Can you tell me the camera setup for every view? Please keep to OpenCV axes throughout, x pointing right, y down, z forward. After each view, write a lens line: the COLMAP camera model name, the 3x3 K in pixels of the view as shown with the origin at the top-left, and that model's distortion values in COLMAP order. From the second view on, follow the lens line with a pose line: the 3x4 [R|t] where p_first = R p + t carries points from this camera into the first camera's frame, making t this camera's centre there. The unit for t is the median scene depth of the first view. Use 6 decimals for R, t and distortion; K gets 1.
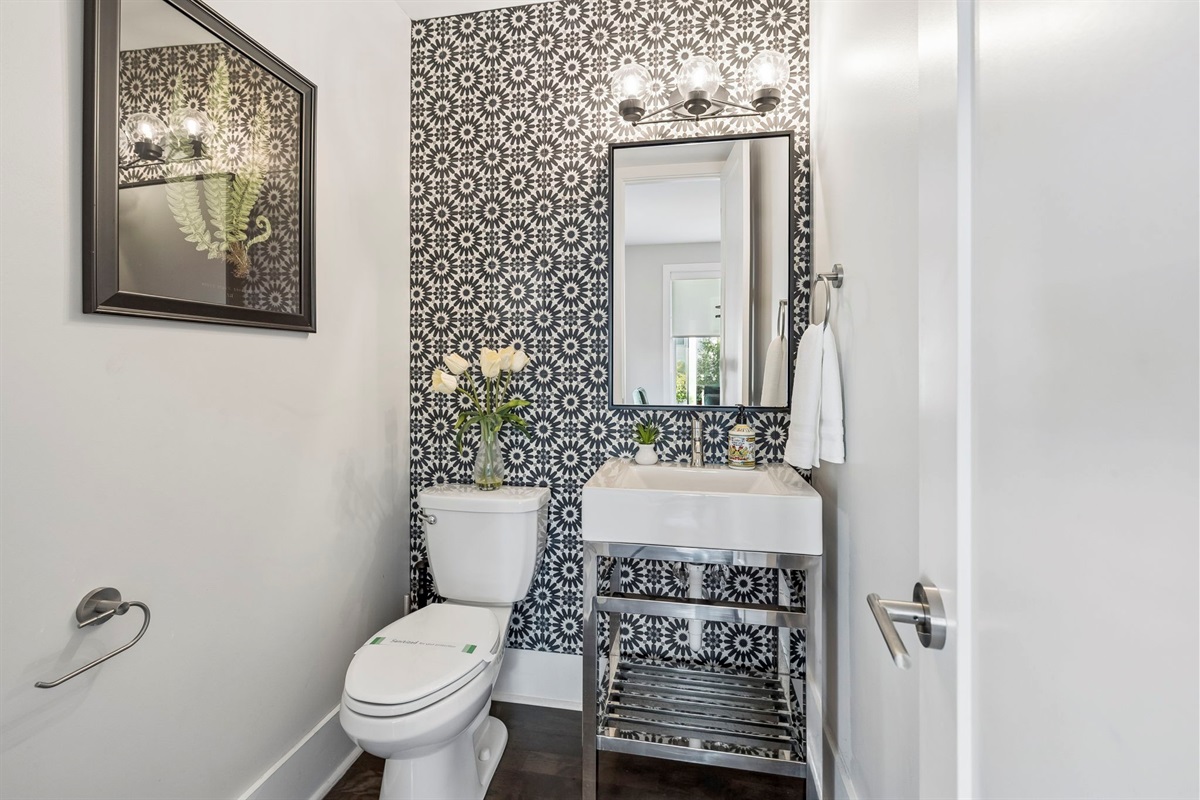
lens RADIAL K [[509.4, 0, 599.6], [0, 509.4, 381.2], [0, 0, 1]] dist [0.002467, 0.000135]
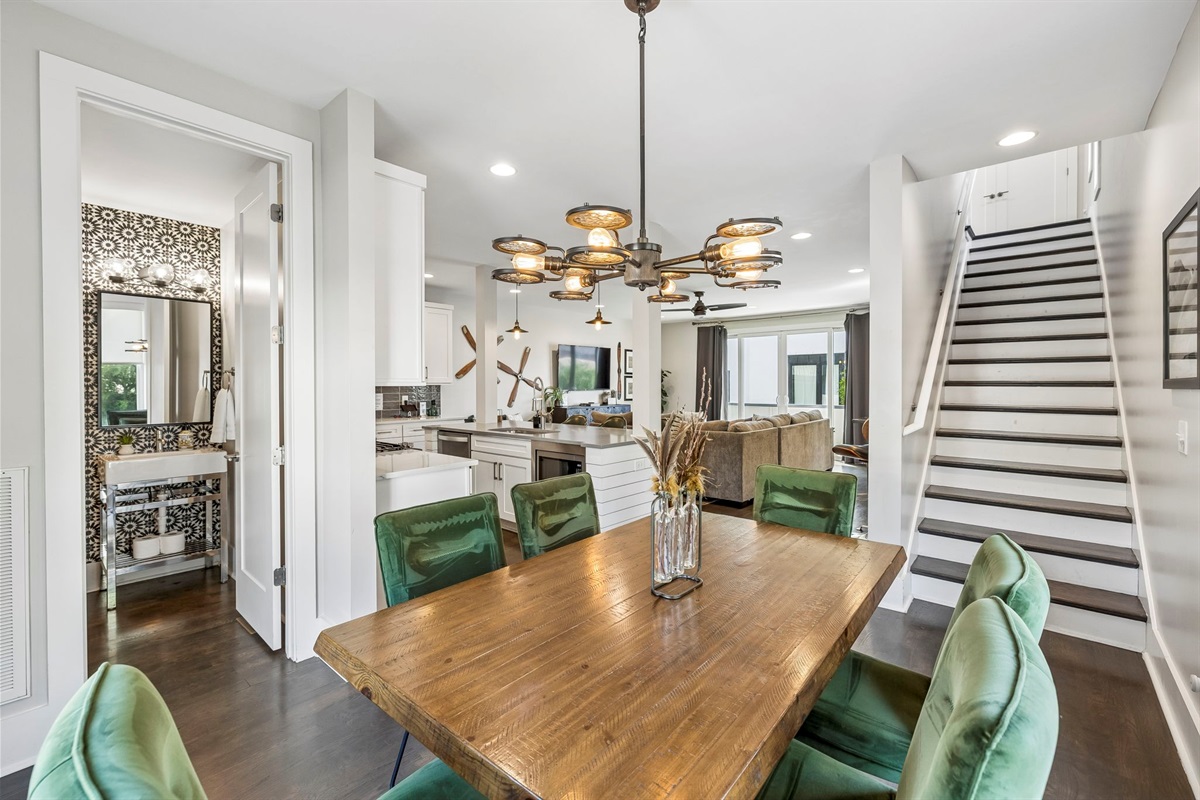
lens RADIAL K [[509.4, 0, 599.6], [0, 509.4, 381.2], [0, 0, 1]] dist [0.002467, 0.000135]
pose [[0.526169, -0.000983, 0.850380, -0.646293], [0.010054, 0.999937, -0.005065, -0.098710], [-0.850321, 0.011215, 0.526145, -1.660615]]
